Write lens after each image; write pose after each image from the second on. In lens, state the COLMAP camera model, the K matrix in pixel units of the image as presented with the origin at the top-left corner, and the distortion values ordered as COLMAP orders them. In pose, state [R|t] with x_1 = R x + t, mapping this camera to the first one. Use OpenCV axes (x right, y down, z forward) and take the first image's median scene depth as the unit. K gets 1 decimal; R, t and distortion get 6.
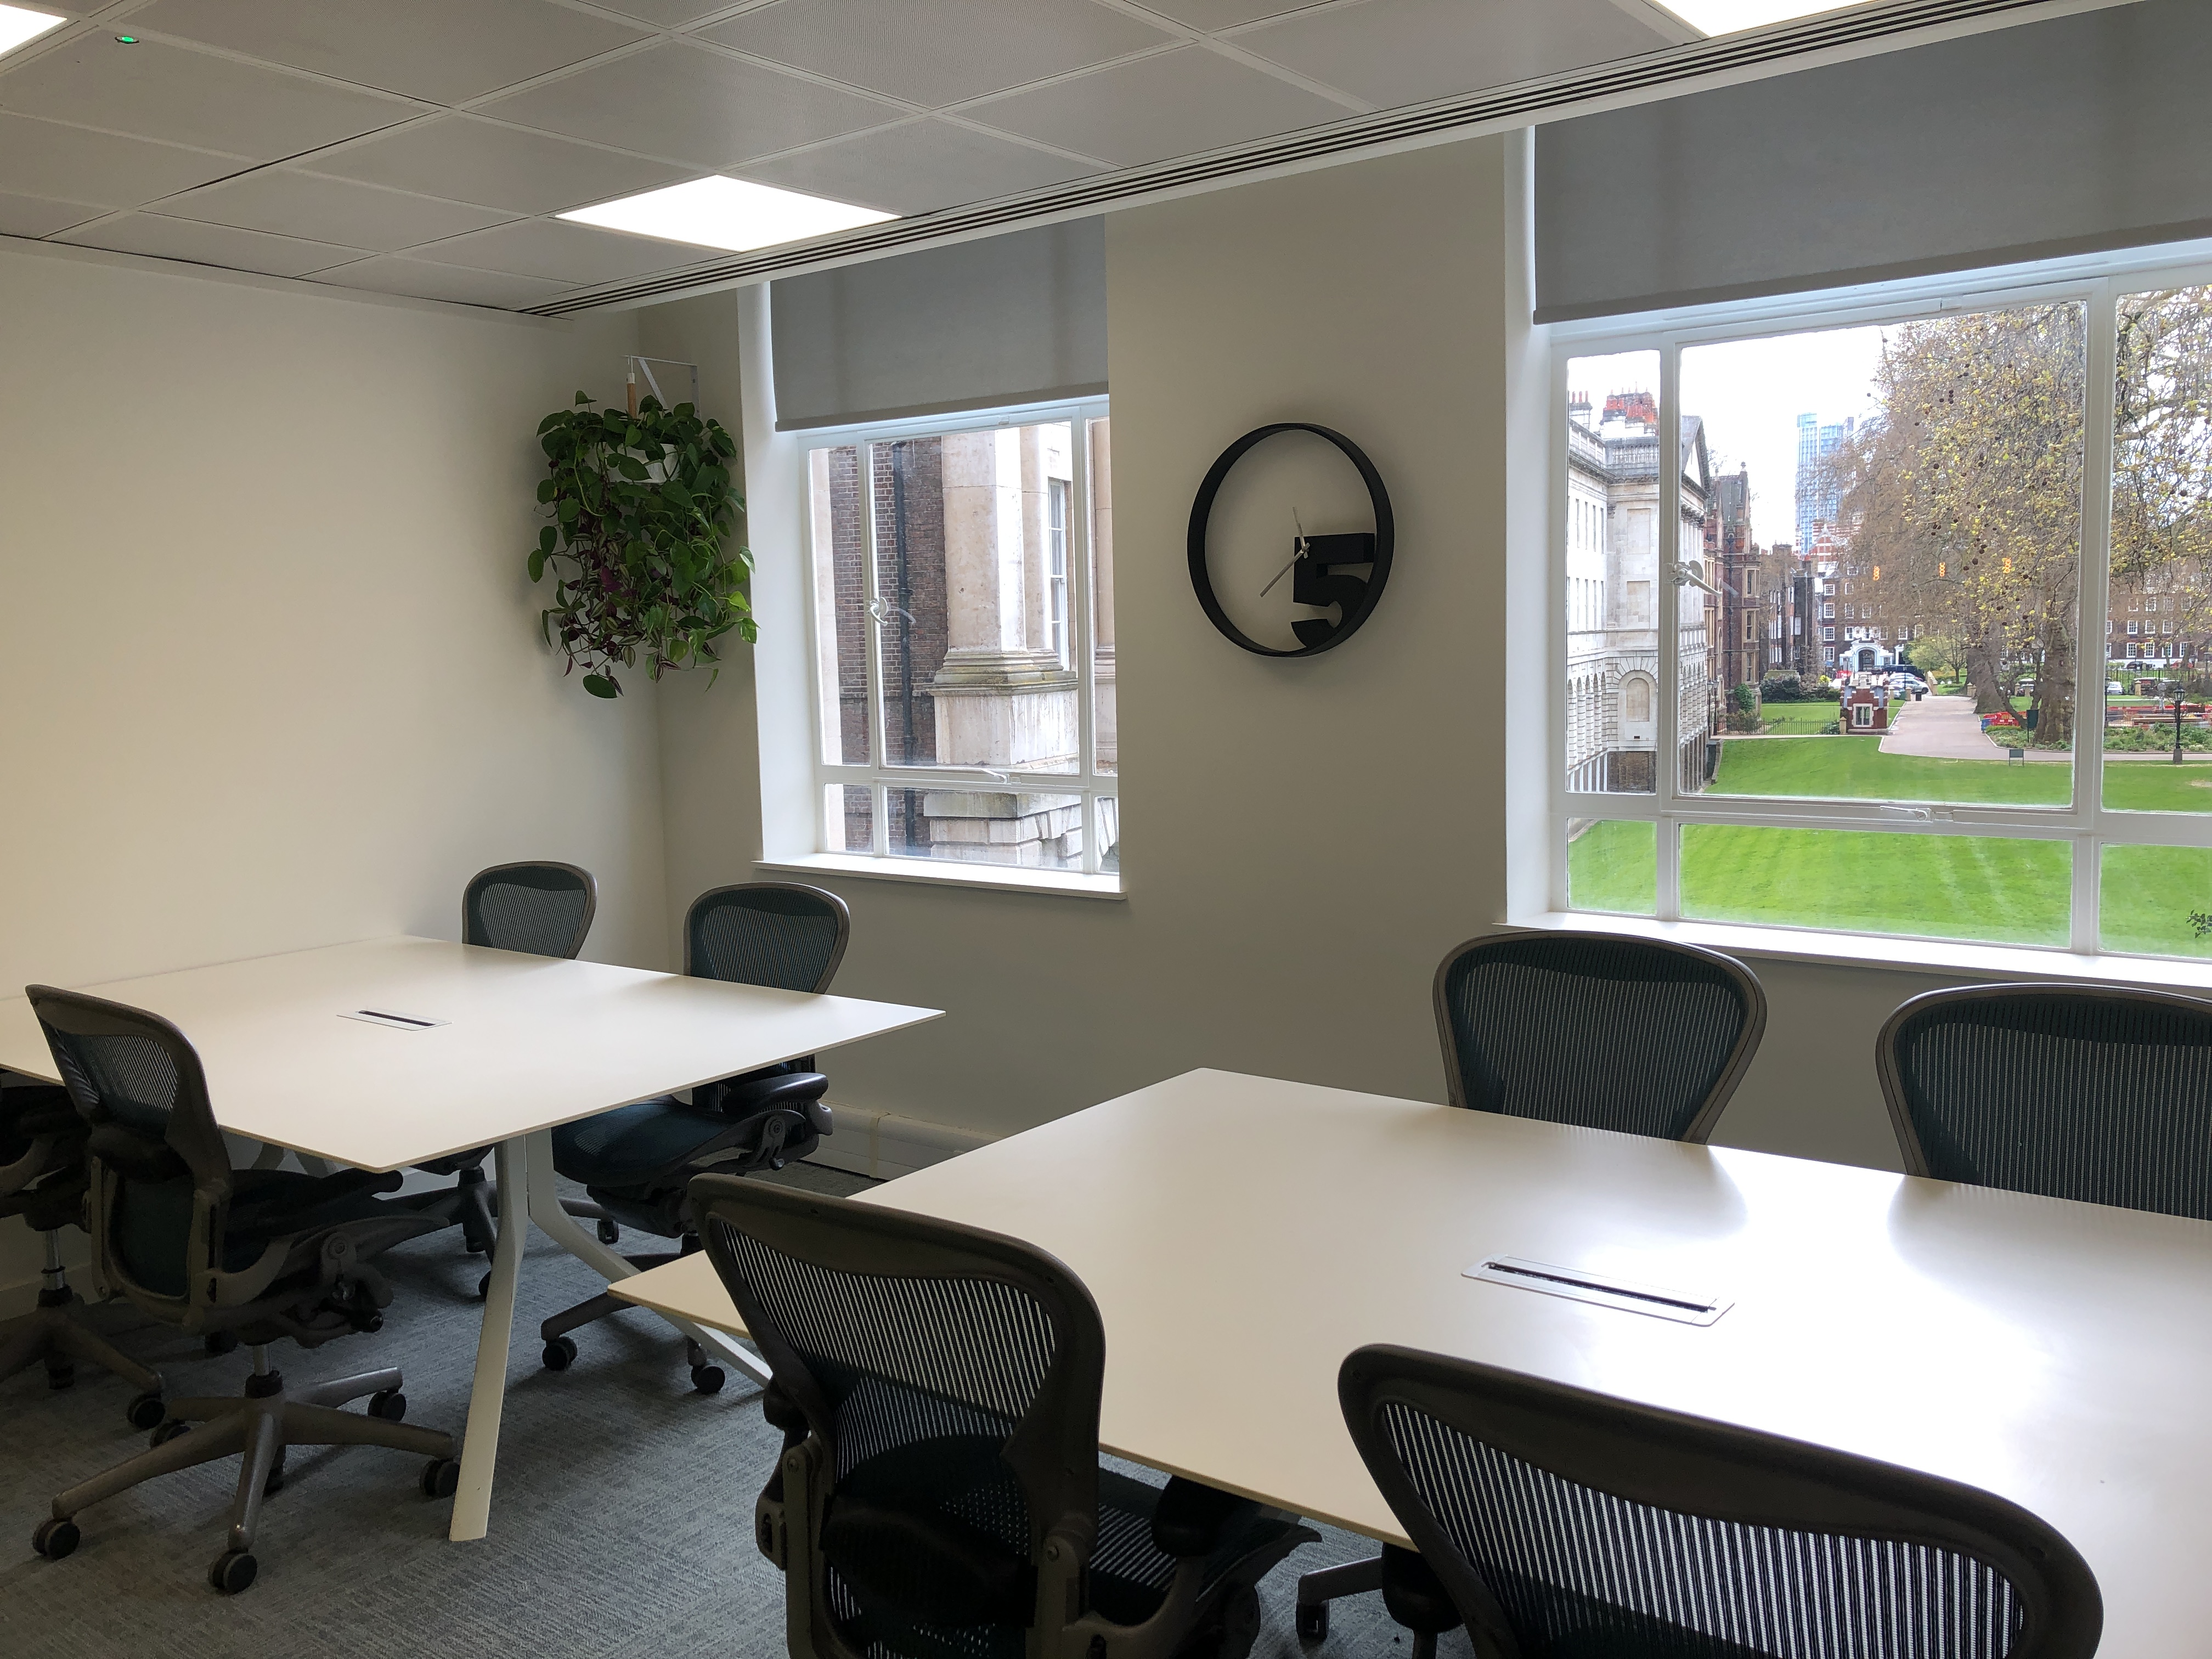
lens RADIAL K [[1788.8, 0, 1107.4], [0, 1788.8, 790.6], [0, 0, 1]] dist [-0.002148, 0.003820]
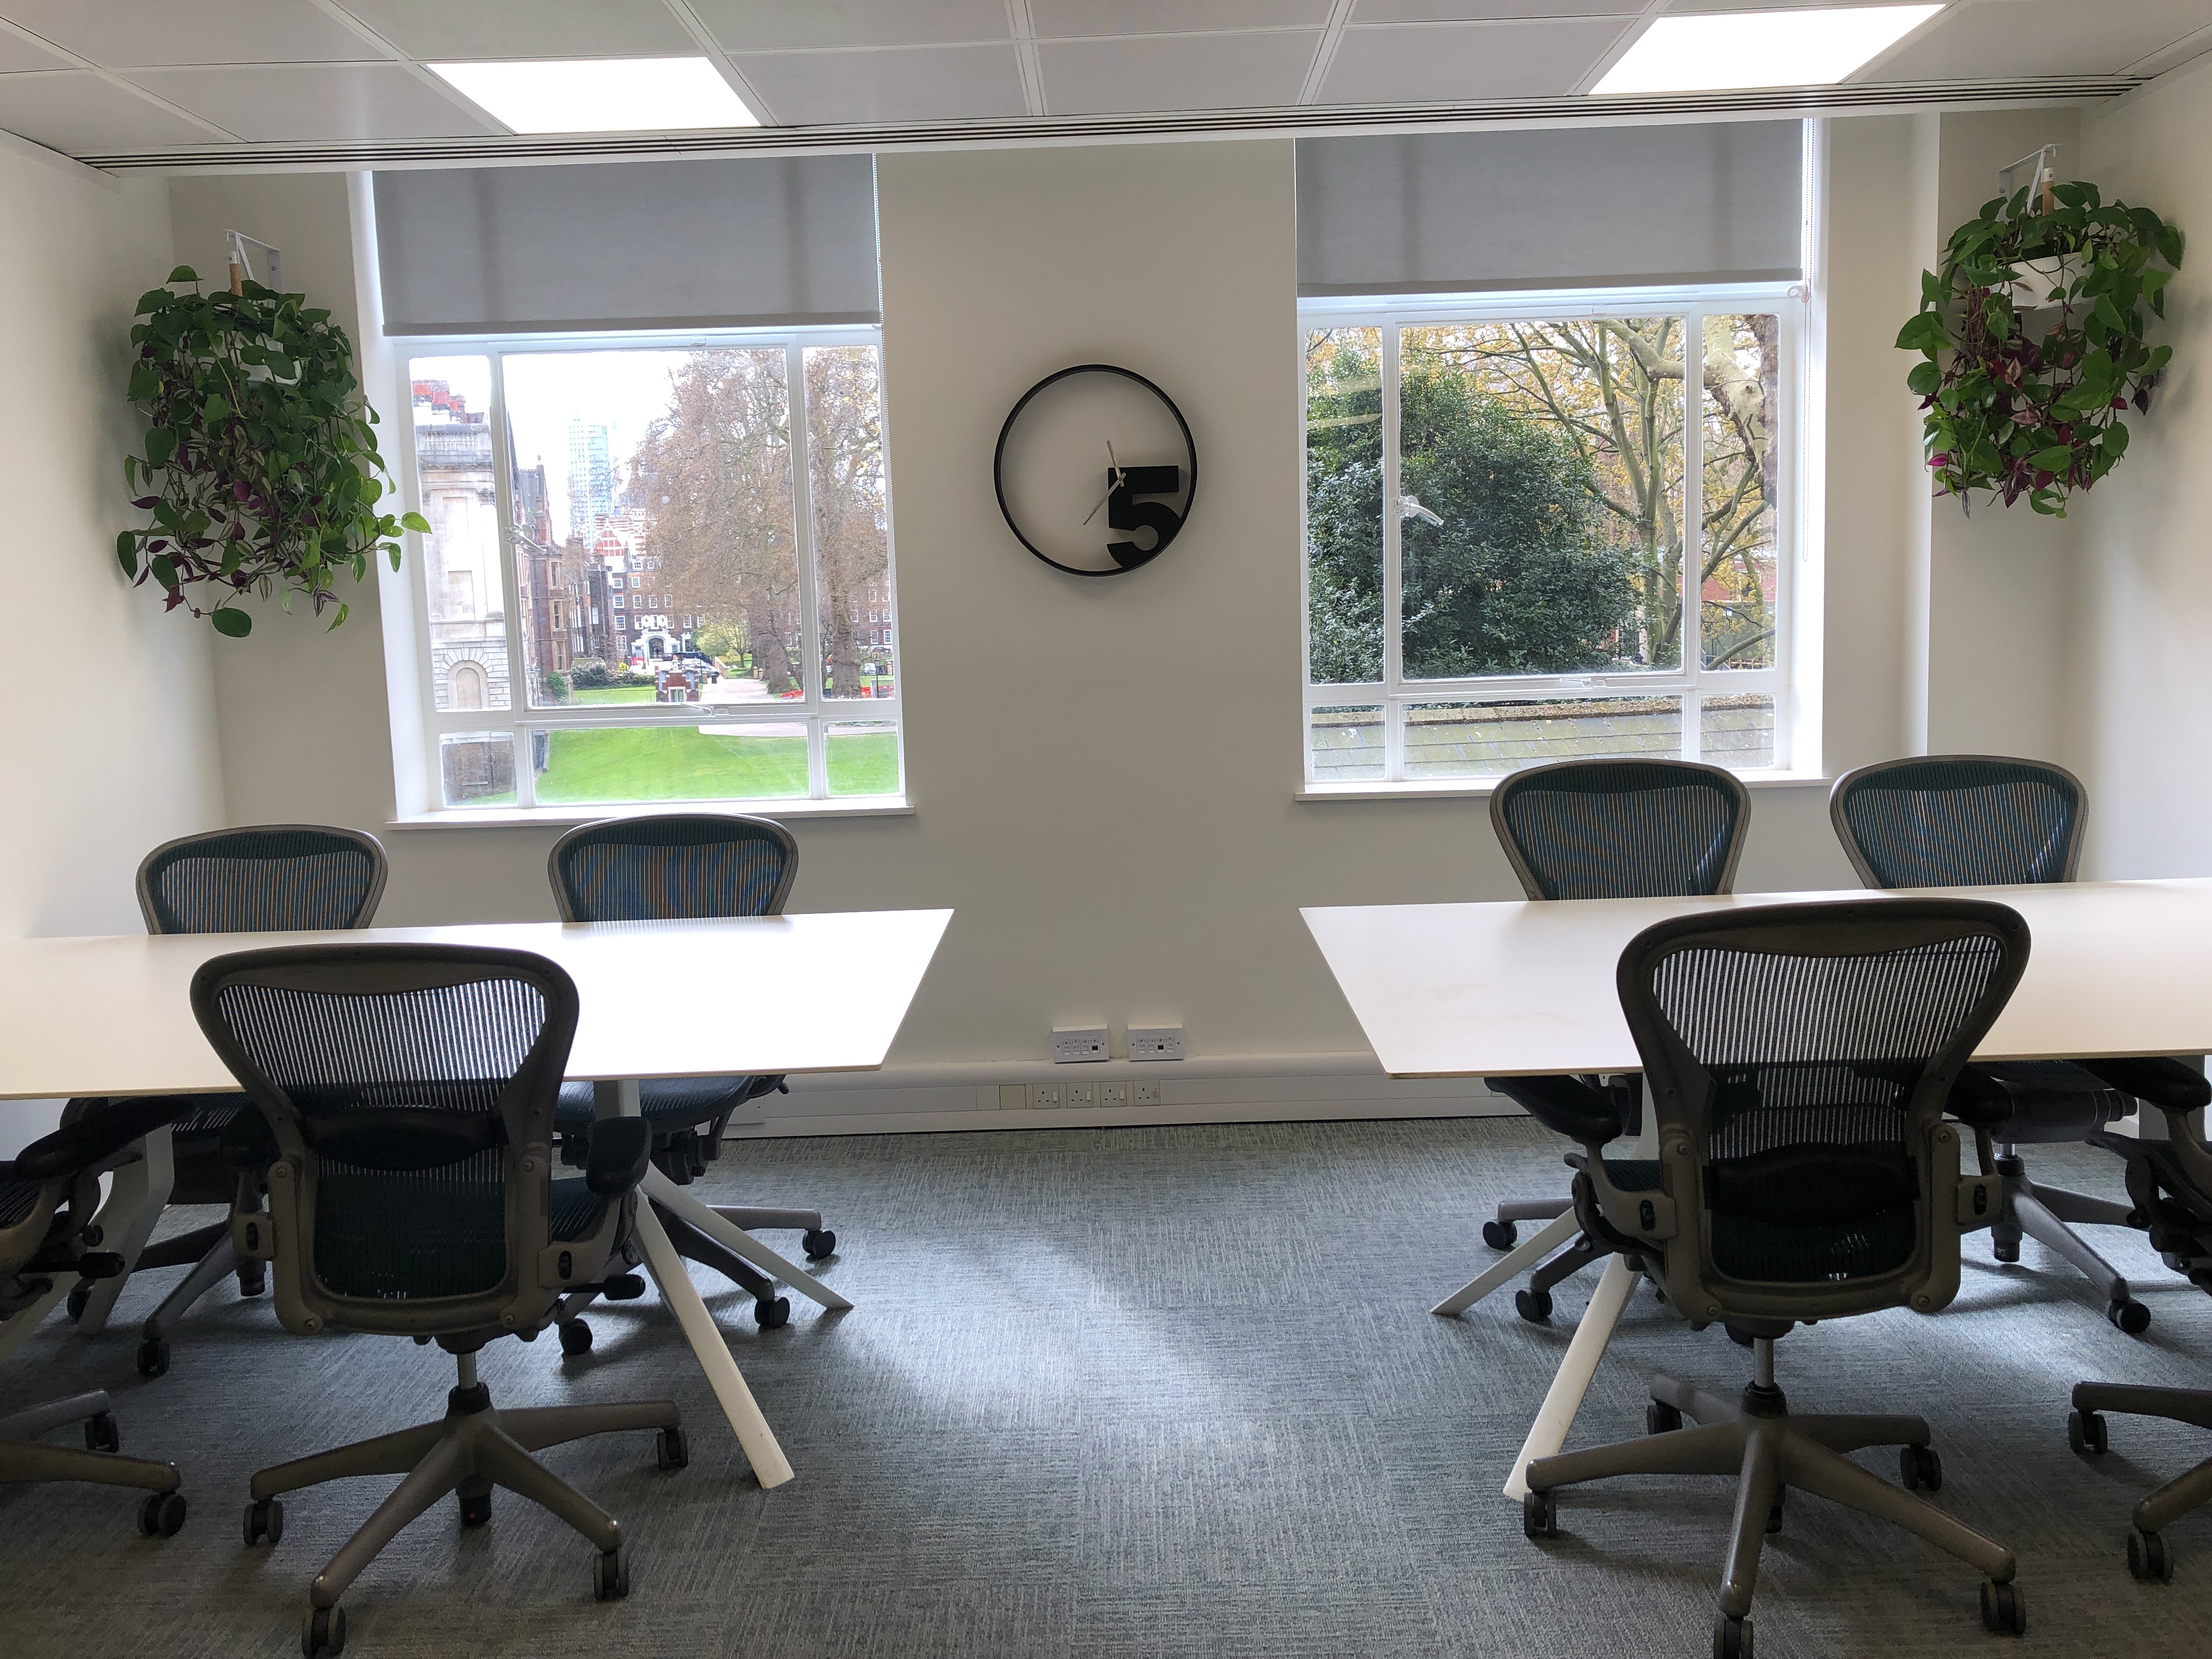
lens RADIAL K [[1755.9, 0, 1106.0], [0, 1755.9, 829.5], [0, 0, 1]] dist [-0.001506, 0.001238]
pose [[0.801316, -0.080860, 0.592752, -0.546495], [0.063512, 0.996722, 0.050108, 0.028004], [-0.594861, -0.002506, 0.803825, 0.109912]]
